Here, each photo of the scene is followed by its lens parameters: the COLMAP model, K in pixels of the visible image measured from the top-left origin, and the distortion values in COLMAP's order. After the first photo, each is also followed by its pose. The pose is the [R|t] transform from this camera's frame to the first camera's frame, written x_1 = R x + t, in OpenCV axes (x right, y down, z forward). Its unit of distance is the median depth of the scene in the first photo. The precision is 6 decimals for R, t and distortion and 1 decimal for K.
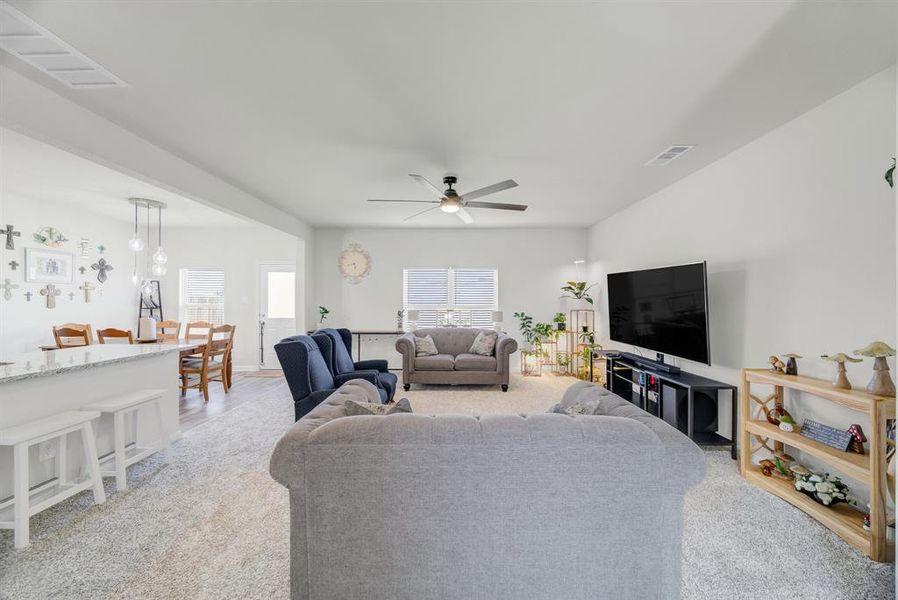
lens RADIAL K [[315.4, 0, 449.2], [0, 315.4, 302.3], [0, 0, 1]] dist [0.001674, -0.001641]
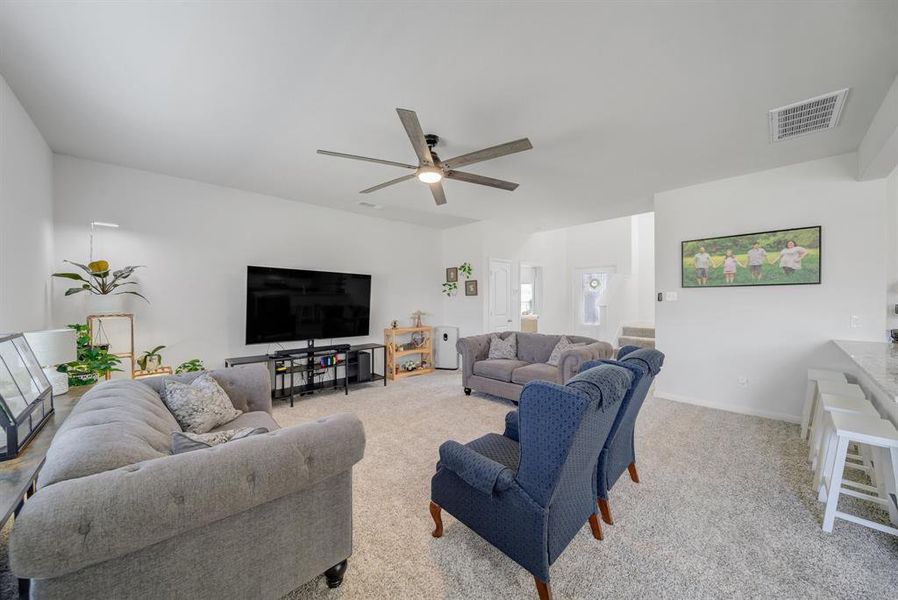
lens RADIAL K [[315.4, 0, 448.8], [0, 315.4, 300.6], [0, 0, 1]] dist [0.001674, -0.001641]
pose [[-0.698134, -0.005121, 0.715949, -0.411534], [0.004977, 0.999916, 0.012005, -0.004836], [-0.715950, 0.011945, -0.698050, 1.067966]]
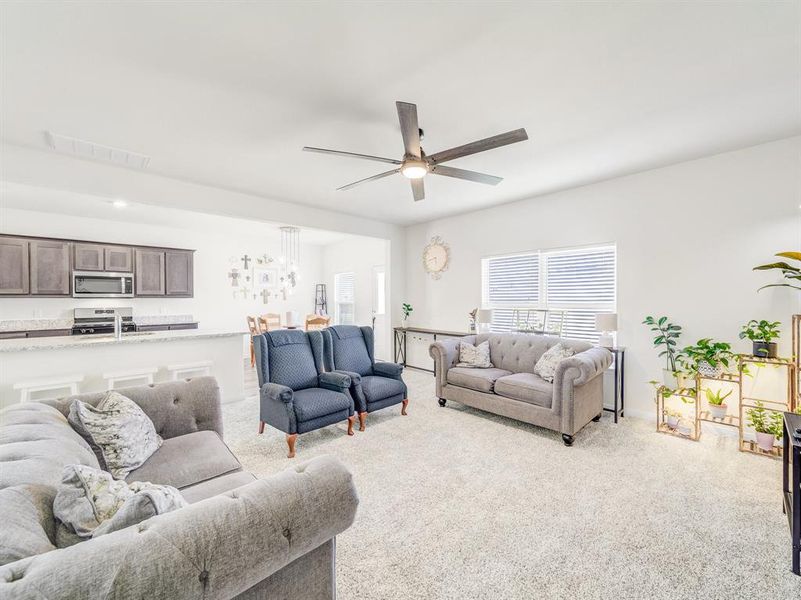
lens RADIAL K [[323.5, 0, 400.7], [0, 323.5, 300.1], [0, 0, 1]] dist [0.000241, -0.000900]
pose [[0.691798, -0.002541, -0.722087, 0.375991], [0.002628, 0.999996, -0.001000, 0.002918], [0.722086, -0.001206, 0.691802, 0.317781]]
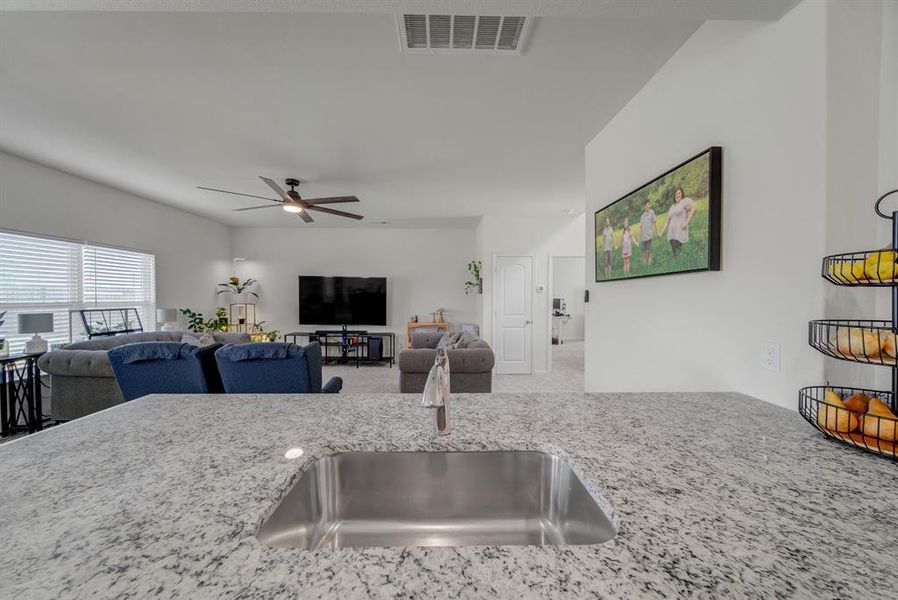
lens RADIAL K [[315.4, 0, 449.8], [0, 315.4, 301.3], [0, 0, 1]] dist [0.001674, -0.001641]
pose [[-0.036355, -0.018134, 0.999174, -0.767608], [0.001854, 0.999832, 0.018213, -0.003098], [-0.999337, 0.002514, -0.036315, 0.361223]]
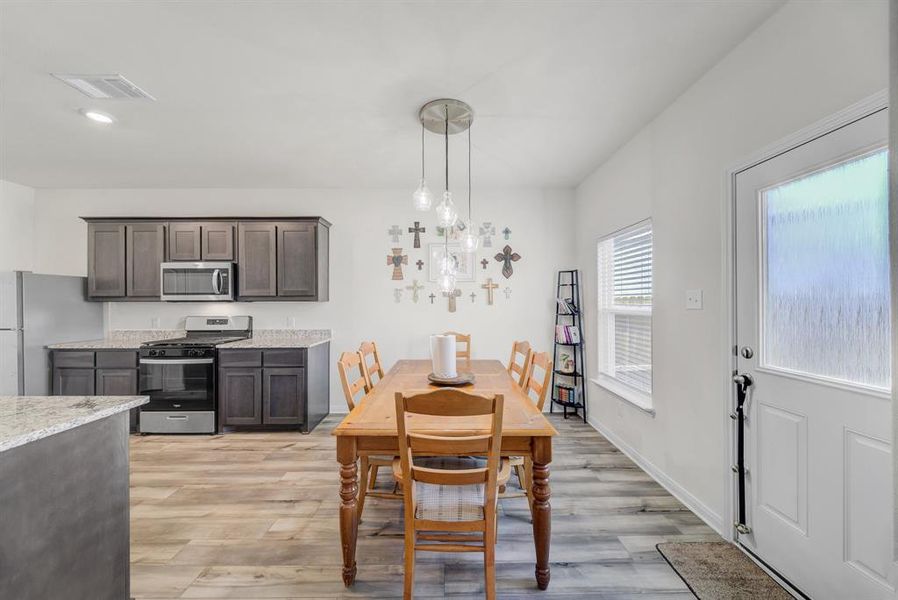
lens RADIAL K [[315.4, 0, 449.4], [0, 315.4, 301.9], [0, 0, 1]] dist [0.001674, -0.001641]
pose [[0.020885, -0.007183, -0.999756, -0.383541], [0.000367, 0.999974, -0.007177, -0.001951], [0.999782, -0.000217, 0.020887, 0.882275]]
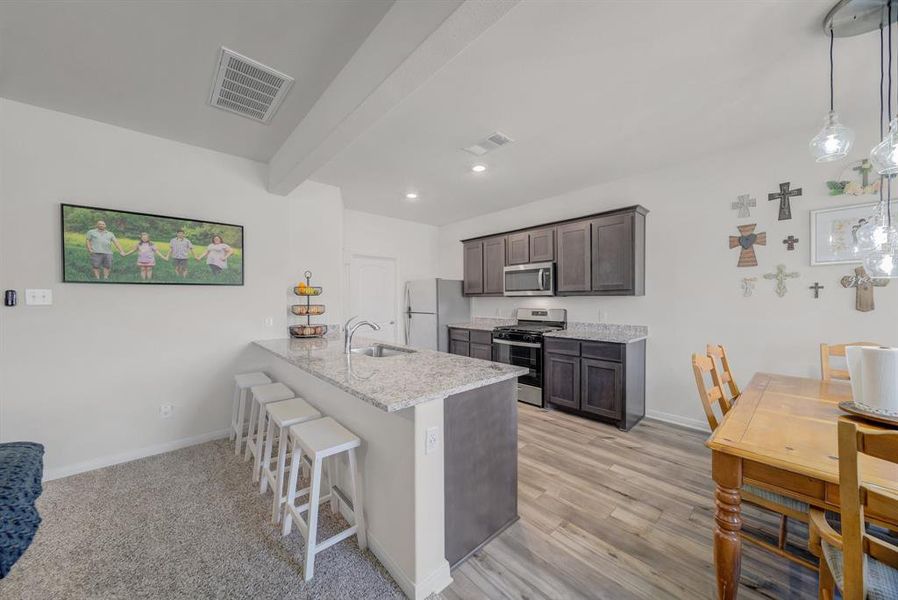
lens RADIAL K [[315.4, 0, 449.1], [0, 315.4, 302.3], [0, 0, 1]] dist [0.001674, -0.001641]
pose [[-0.730562, 0.006630, -0.682814, -0.352387], [-0.000803, 0.999944, 0.010568, -0.000934], [0.682846, 0.008269, -0.730516, 0.823006]]
